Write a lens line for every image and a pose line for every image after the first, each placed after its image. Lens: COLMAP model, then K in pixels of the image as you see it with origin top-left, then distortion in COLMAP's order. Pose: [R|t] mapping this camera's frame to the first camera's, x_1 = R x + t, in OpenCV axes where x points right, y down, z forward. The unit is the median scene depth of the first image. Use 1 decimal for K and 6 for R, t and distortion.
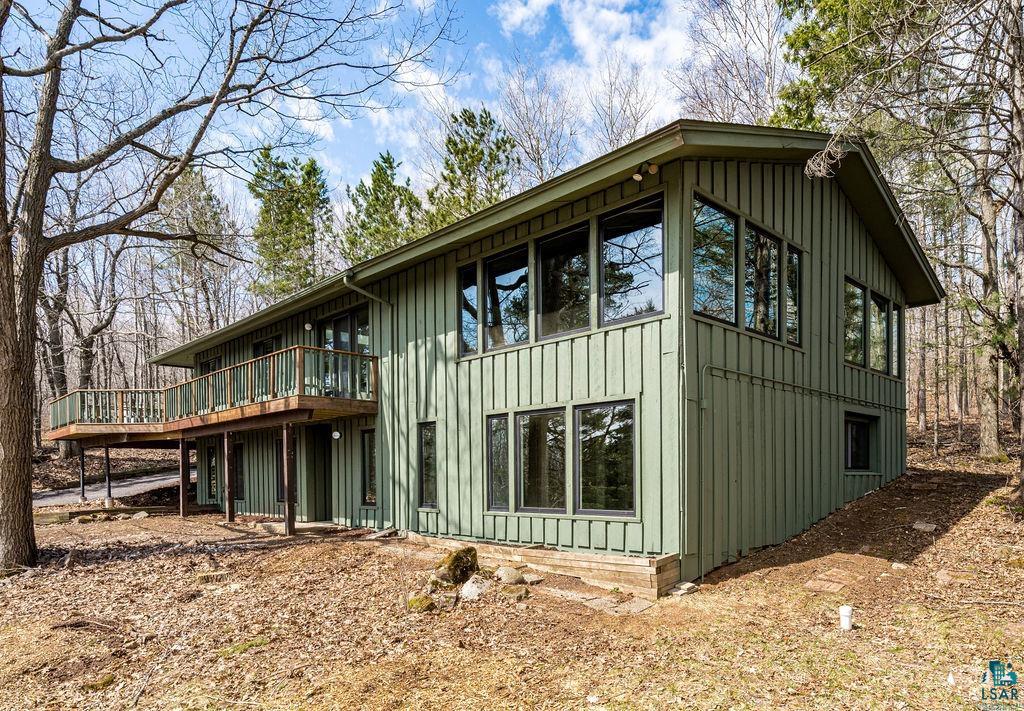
lens RADIAL K [[647.0, 0, 511.9], [0, 647.0, 487.4], [0, 0, 1]] dist [-0.000386, 0.000949]
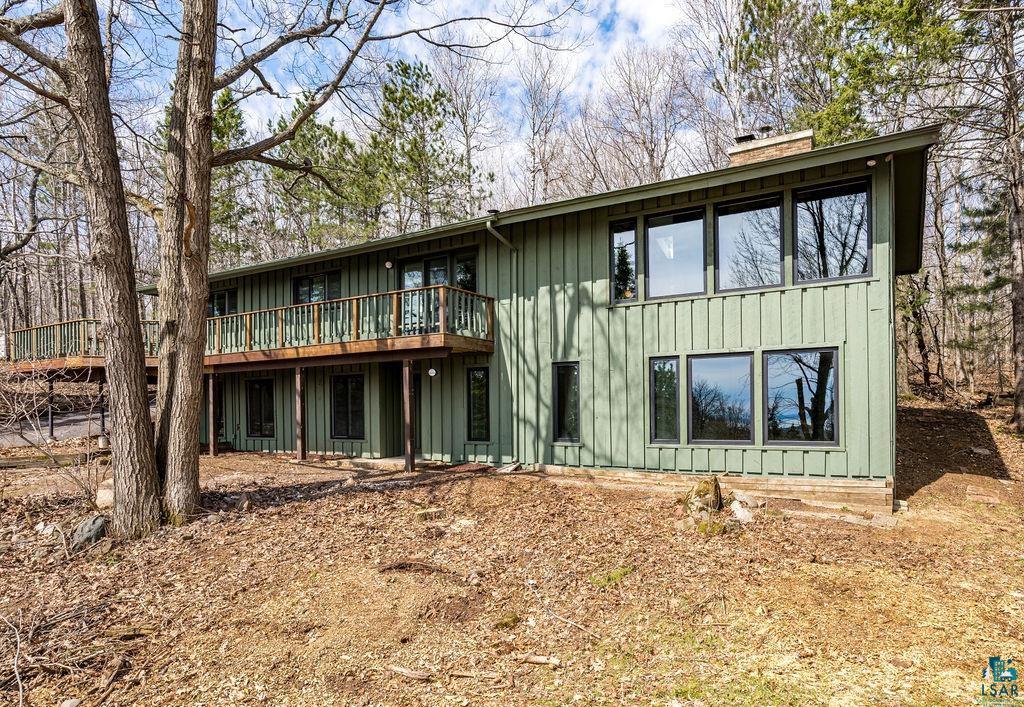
lens RADIAL K [[605.3, 0, 551.5], [0, 605.3, 412.8], [0, 0, 1]] dist [-0.002199, 0.001372]
pose [[0.972141, -0.003386, 0.234372, -0.396952], [0.006977, 0.999871, -0.014492, -0.002520], [-0.234292, 0.015723, 0.972039, 0.034565]]
